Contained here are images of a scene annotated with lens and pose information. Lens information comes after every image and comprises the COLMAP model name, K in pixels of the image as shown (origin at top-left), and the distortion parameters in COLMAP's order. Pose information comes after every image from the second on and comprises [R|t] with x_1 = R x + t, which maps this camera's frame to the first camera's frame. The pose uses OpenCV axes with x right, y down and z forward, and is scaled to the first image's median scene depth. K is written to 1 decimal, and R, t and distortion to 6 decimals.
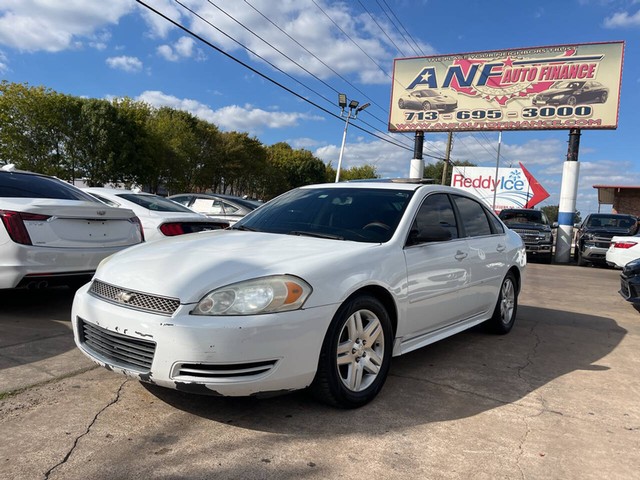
lens RADIAL K [[476.6, 0, 320.8], [0, 476.6, 245.9], [0, 0, 1]] dist [0.051570, -0.064372]
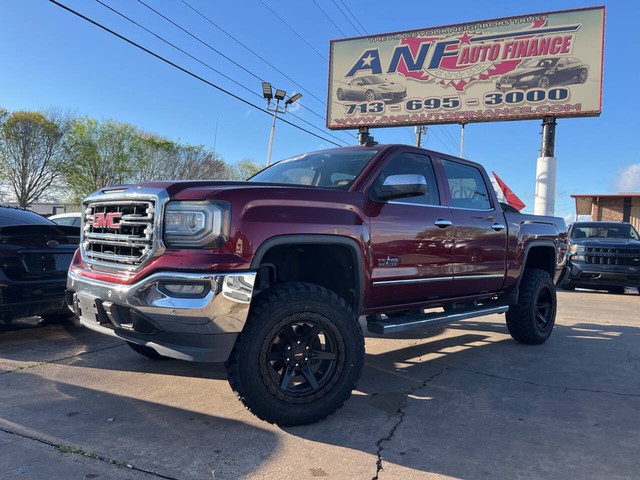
lens RADIAL K [[476.6, 0, 325.6], [0, 476.6, 245.1], [0, 0, 1]] dist [0.051570, -0.064372]
pose [[0.998717, -0.026485, 0.043166, 0.108935], [0.028173, 0.998843, -0.038976, -0.008443], [-0.042083, 0.040142, 0.998307, 0.210716]]
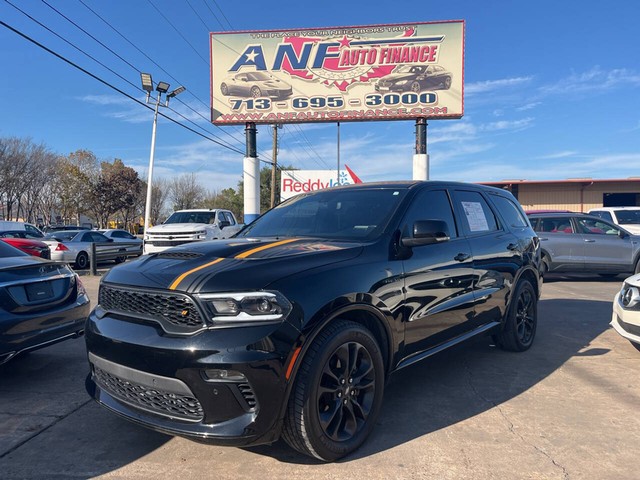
lens RADIAL K [[476.6, 0, 313.9], [0, 476.6, 246.5], [0, 0, 1]] dist [0.051570, -0.064372]
pose [[0.938566, -0.084861, 0.334504, 0.018723], [0.090708, 0.995876, -0.001865, -0.019826], [-0.332966, 0.032093, 0.942393, 0.217378]]
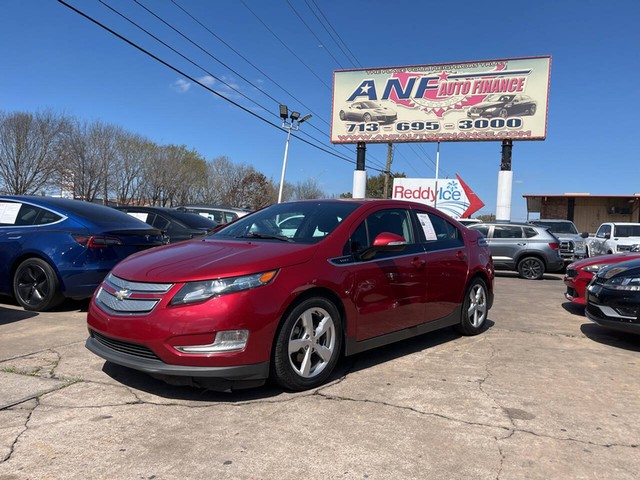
lens RADIAL K [[476.6, 0, 325.7], [0, 476.6, 247.3], [0, 0, 1]] dist [0.051570, -0.064372]
pose [[0.991845, -0.027089, 0.124540, 0.000924], [0.030118, 0.999293, -0.022497, 0.001050], [-0.123842, 0.026065, 0.991960, 0.019903]]
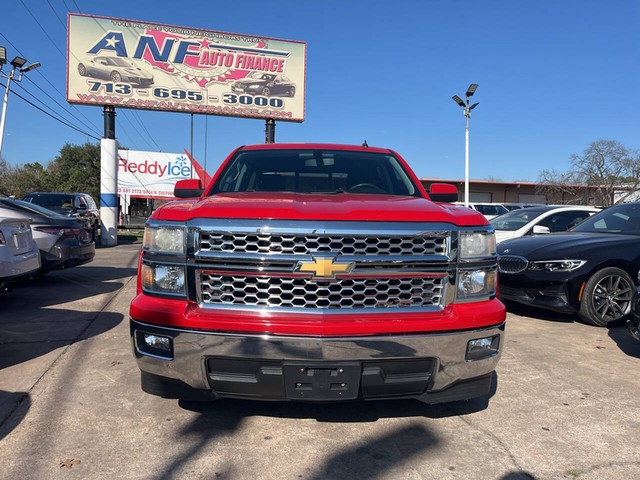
lens RADIAL K [[476.6, 0, 320.8], [0, 476.6, 234.0], [0, 0, 1]] dist [0.051570, -0.064372]
pose [[0.753409, -0.074047, 0.653370, -0.089100], [0.070427, 0.997010, 0.031783, -0.016095], [-0.653770, 0.022070, 0.756372, 0.130045]]
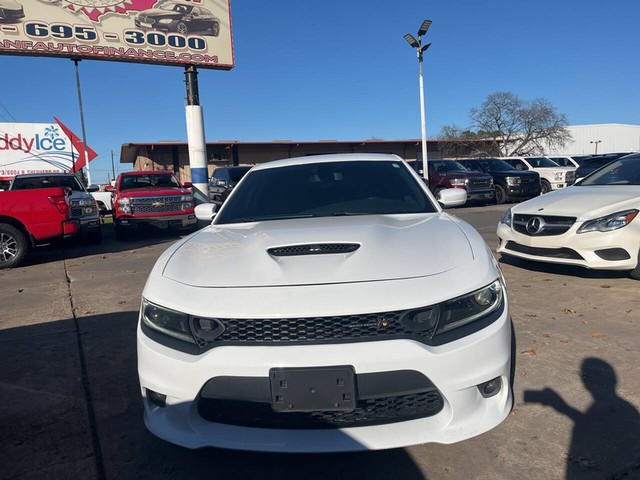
lens RADIAL K [[476.6, 0, 311.3], [0, 476.6, 253.3], [0, 0, 1]] dist [0.051570, -0.064372]
pose [[0.587864, -0.210165, 0.781182, -0.055933], [0.138180, 0.977559, 0.159013, -0.030033], [-0.797071, 0.014466, 0.603713, 0.326157]]
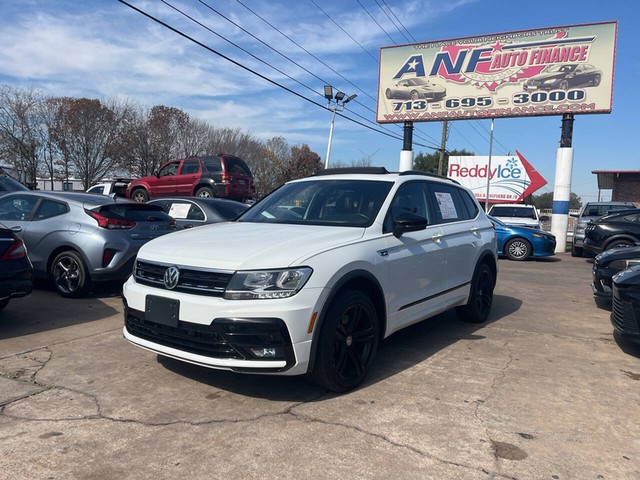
lens RADIAL K [[476.6, 0, 322.6], [0, 476.6, 242.5], [0, 0, 1]] dist [0.051570, -0.064372]
pose [[0.999572, -0.029233, -0.001205, 0.029454], [0.029240, 0.999550, 0.006747, -0.006889], [0.001008, -0.006779, 0.999977, 0.033258]]
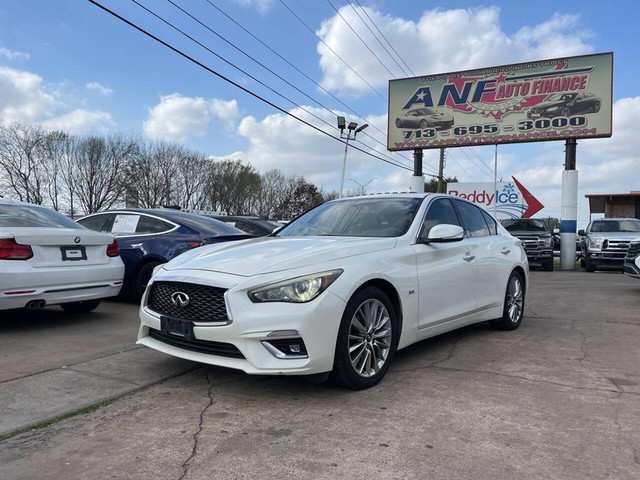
lens RADIAL K [[476.6, 0, 320.5], [0, 476.6, 245.8], [0, 0, 1]] dist [0.051570, -0.064372]
pose [[0.998666, -0.049960, 0.013048, -0.026902], [0.050545, 0.997511, -0.049165, 0.006969], [-0.010559, 0.049759, 0.998705, -0.005740]]
